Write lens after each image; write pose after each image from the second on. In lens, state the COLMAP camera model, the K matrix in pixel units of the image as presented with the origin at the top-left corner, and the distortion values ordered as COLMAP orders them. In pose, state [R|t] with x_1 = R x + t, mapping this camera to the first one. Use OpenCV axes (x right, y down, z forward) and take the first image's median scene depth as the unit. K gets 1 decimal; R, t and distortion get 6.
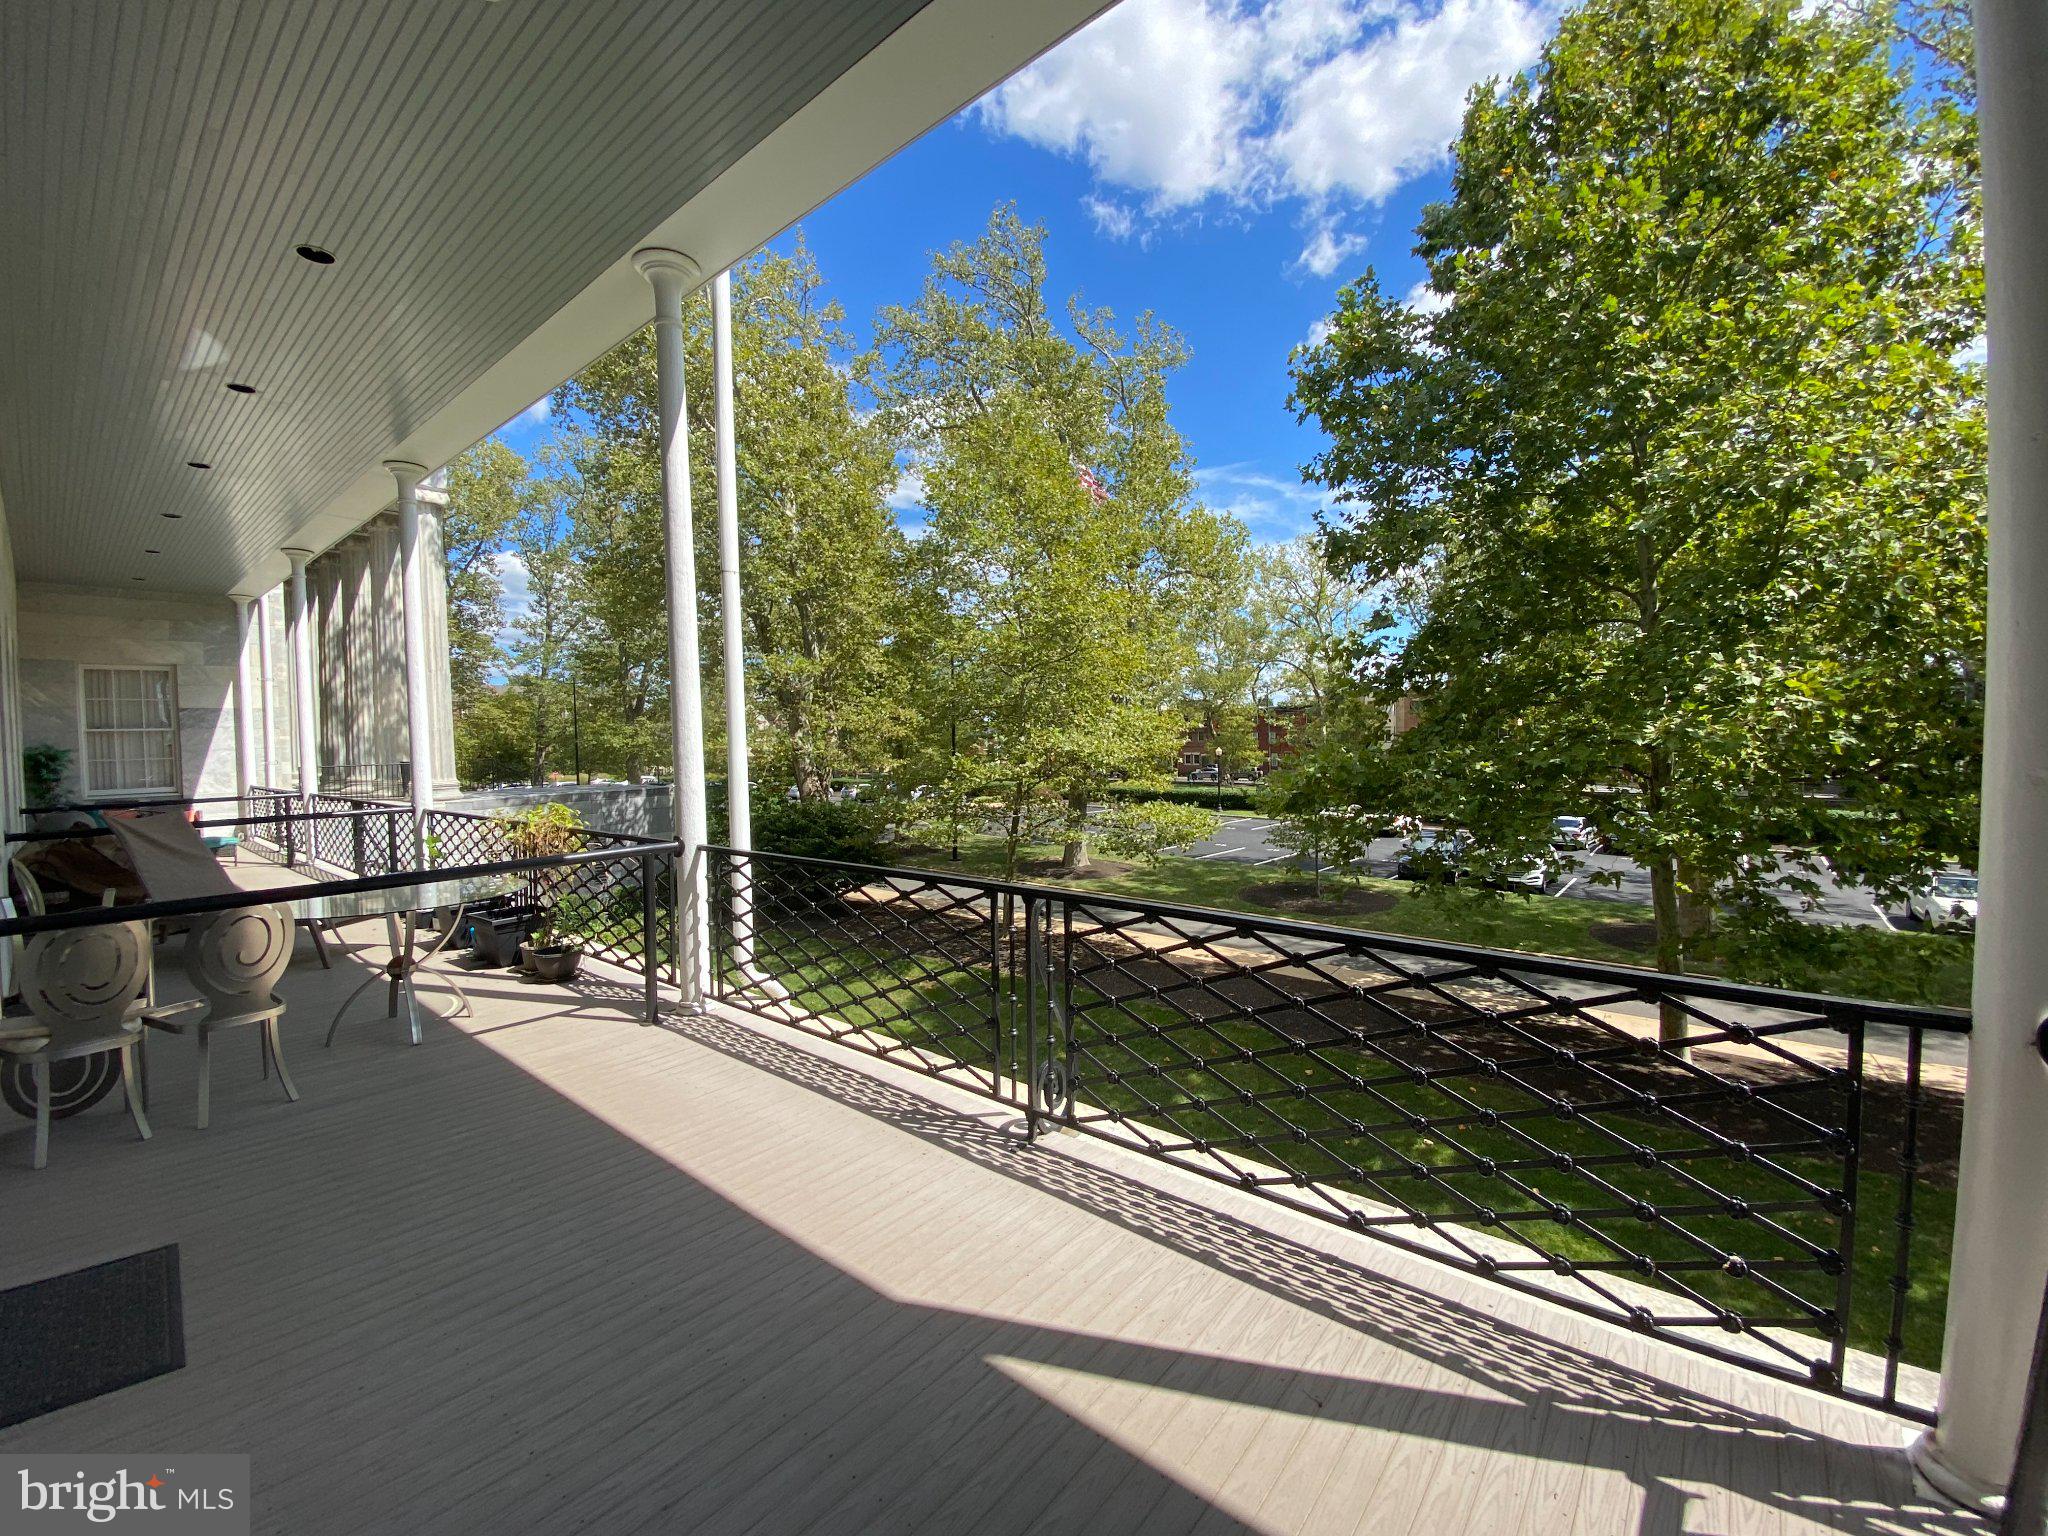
lens RADIAL K [[824.6, 0, 1024.0], [0, 824.6, 768.0], [0, 0, 1]] dist [0.000437, -0.012259]
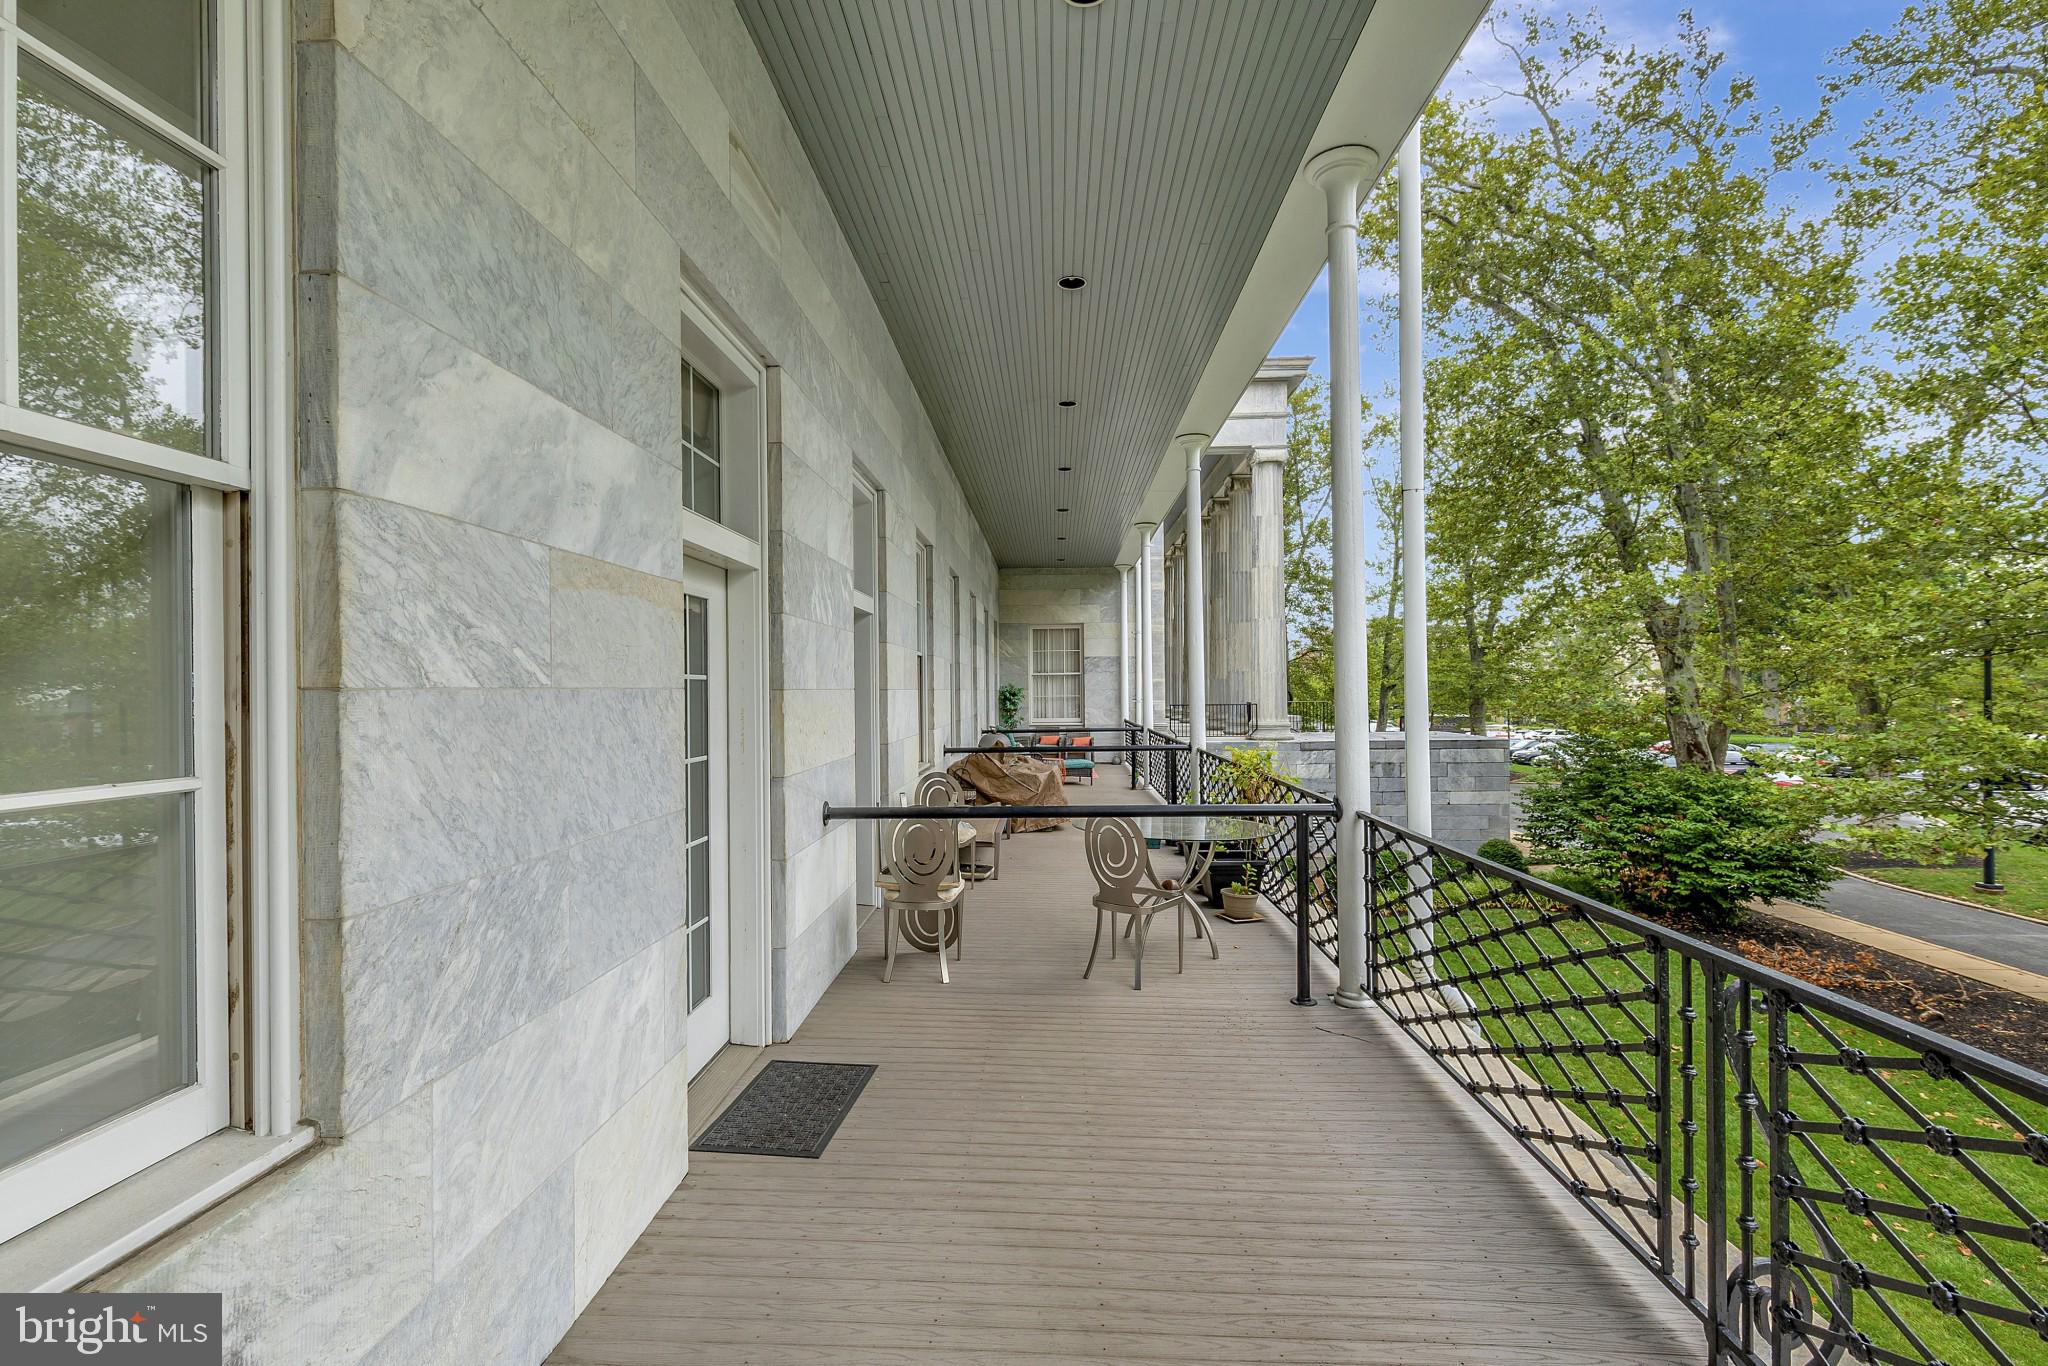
lens RADIAL K [[920.5, 0, 1024.0], [0, 920.5, 683.0], [0, 0, 1]] dist [0.002074, 0.000103]
pose [[0.598046, 0.006710, -0.801433, 0.181478], [-0.031471, 0.999390, -0.015116, -0.016872], [0.800843, 0.034262, 0.597893, 0.146404]]
